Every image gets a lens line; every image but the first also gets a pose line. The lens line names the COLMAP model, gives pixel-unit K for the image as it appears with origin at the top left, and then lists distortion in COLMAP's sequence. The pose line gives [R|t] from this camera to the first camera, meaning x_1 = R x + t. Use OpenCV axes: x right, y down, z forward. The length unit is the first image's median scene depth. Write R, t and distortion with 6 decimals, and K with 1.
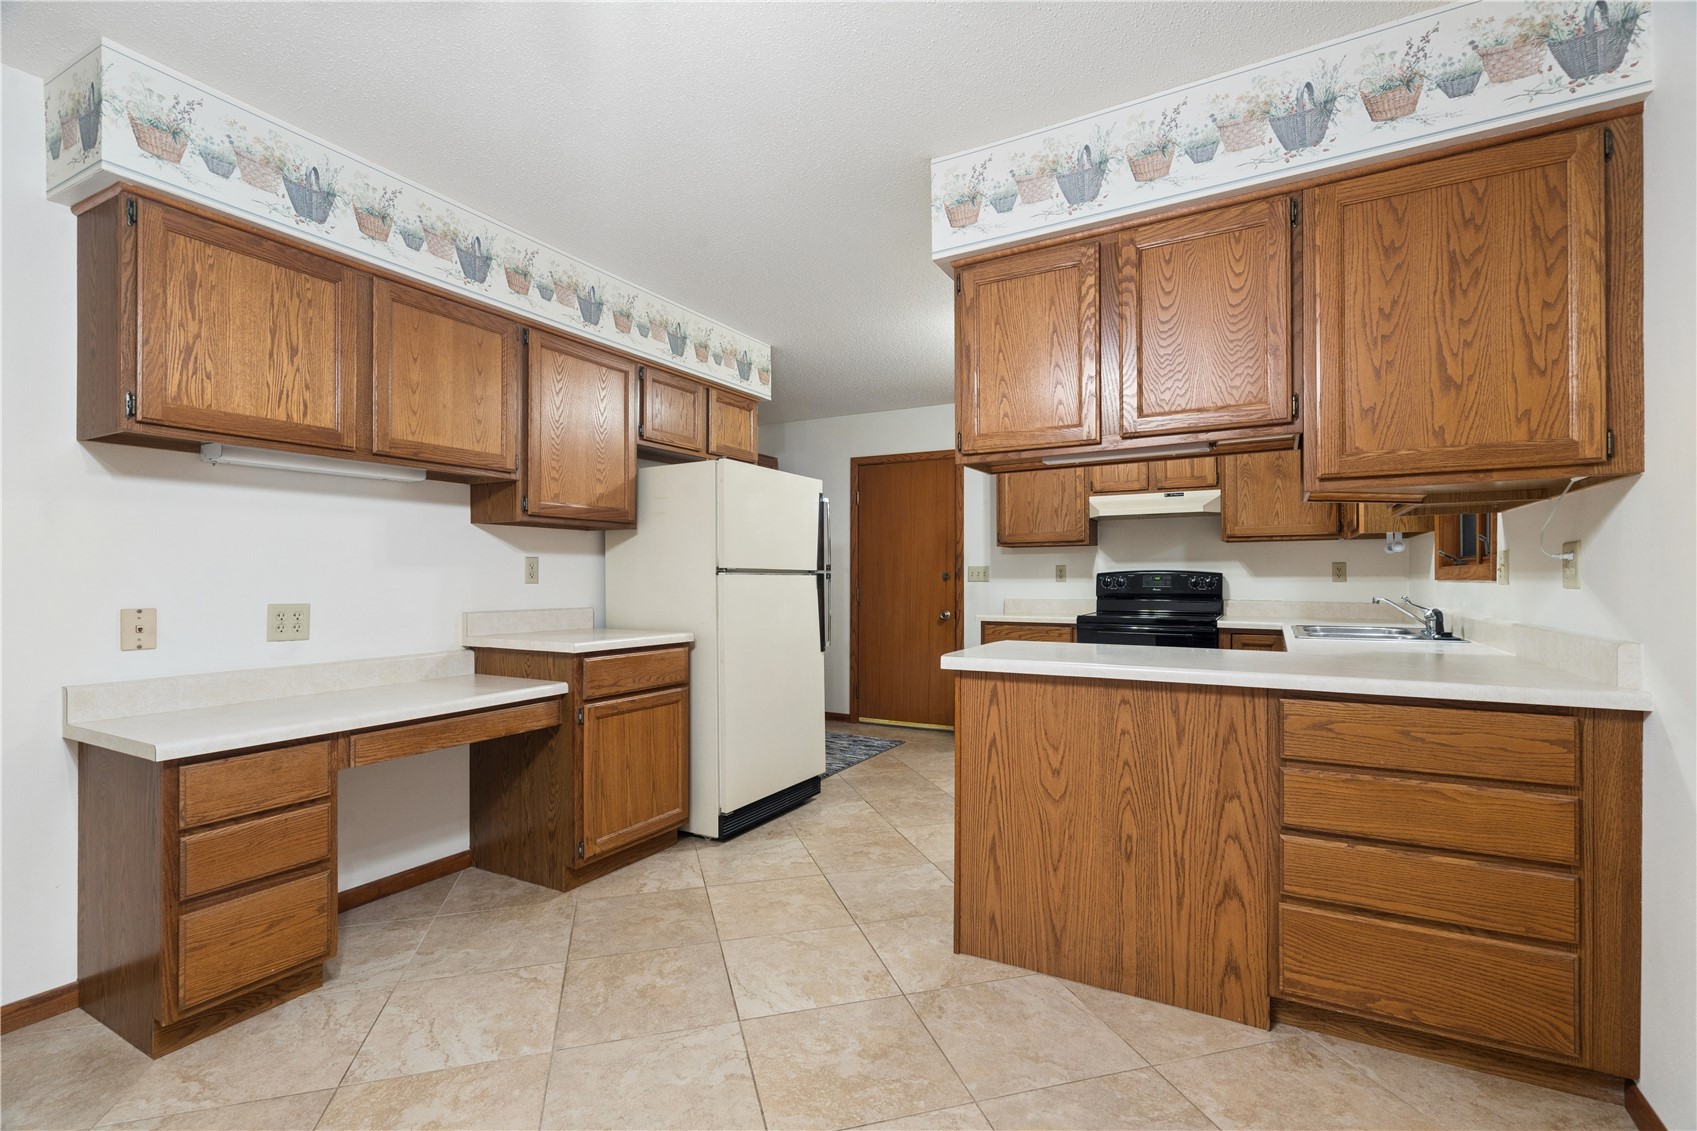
lens RADIAL K [[765.6, 0, 846.0], [0, 765.6, 575.8], [0, 0, 1]] dist [-0.004620, 0.001879]
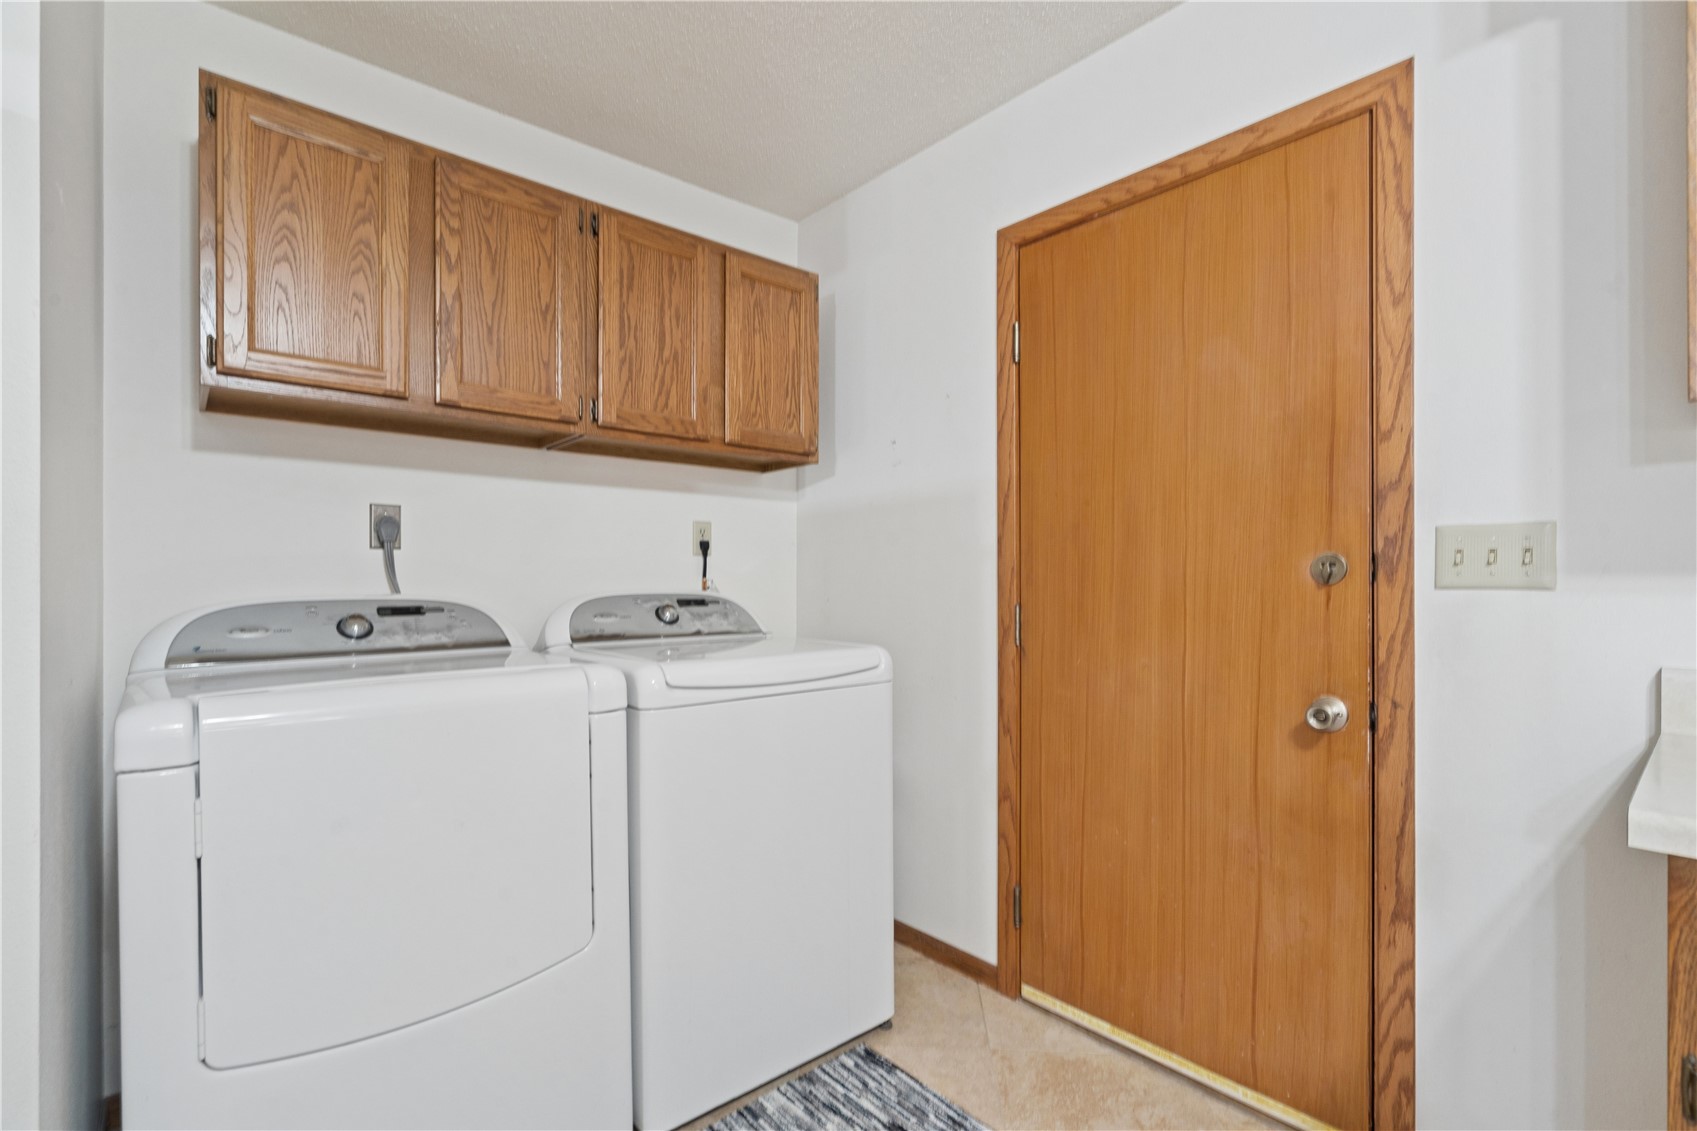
lens RADIAL K [[765.6, 0, 852.1], [0, 765.6, 583.0], [0, 0, 1]] dist [-0.004620, 0.001879]
pose [[0.942039, -0.001364, -0.335502, 0.165963], [0.004607, 0.999950, 0.008872, 0.006946], [0.335473, -0.009904, 0.941998, 1.808279]]
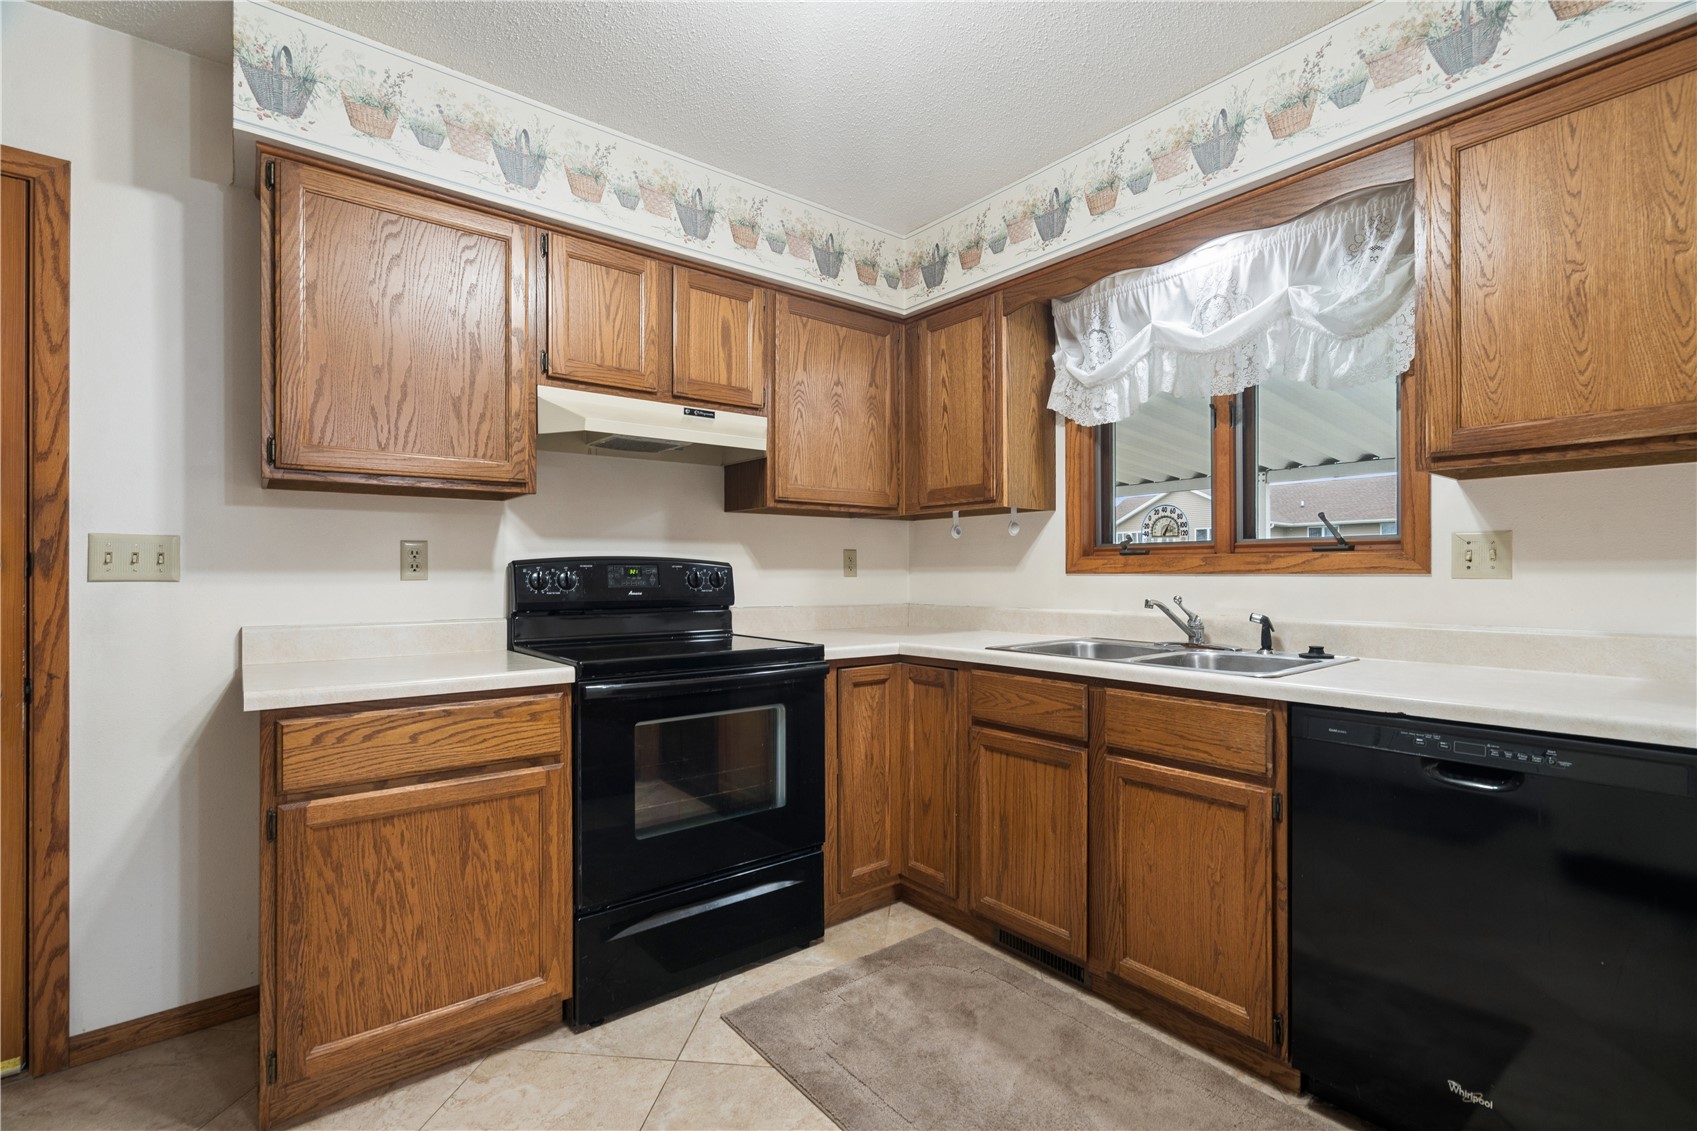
lens RADIAL K [[765.6, 0, 849.2], [0, 765.6, 569.9], [0, 0, 1]] dist [-0.004620, 0.001879]
pose [[0.374170, 0.003804, 0.927352, -0.045508], [-0.002321, 0.999992, -0.003165, 0.007417], [-0.927357, -0.000968, 0.374176, 1.502466]]
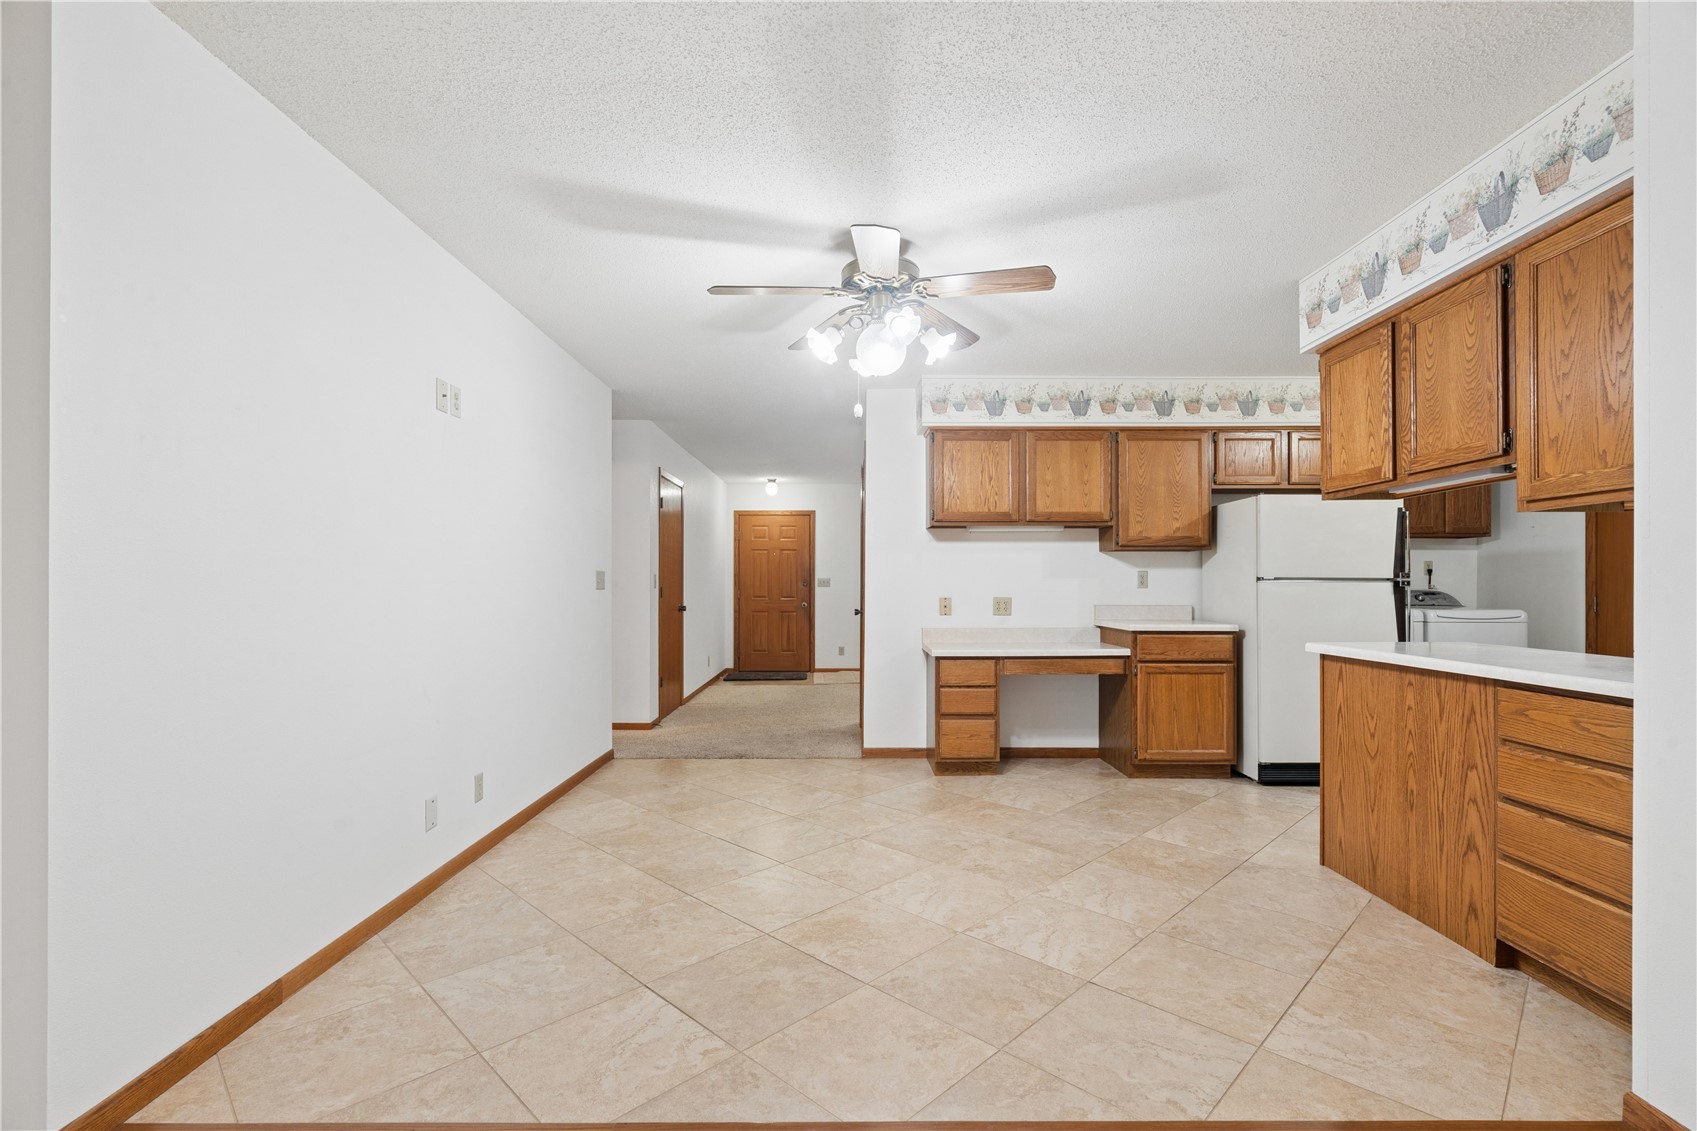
lens RADIAL K [[765.6, 0, 848.9], [0, 765.6, 579.9], [0, 0, 1]] dist [-0.004620, 0.001879]
pose [[0.489825, -0.004225, -0.871811, 0.968538], [0.002738, 0.999991, -0.003308, -0.004416], [0.871817, -0.000767, 0.489832, -0.404072]]
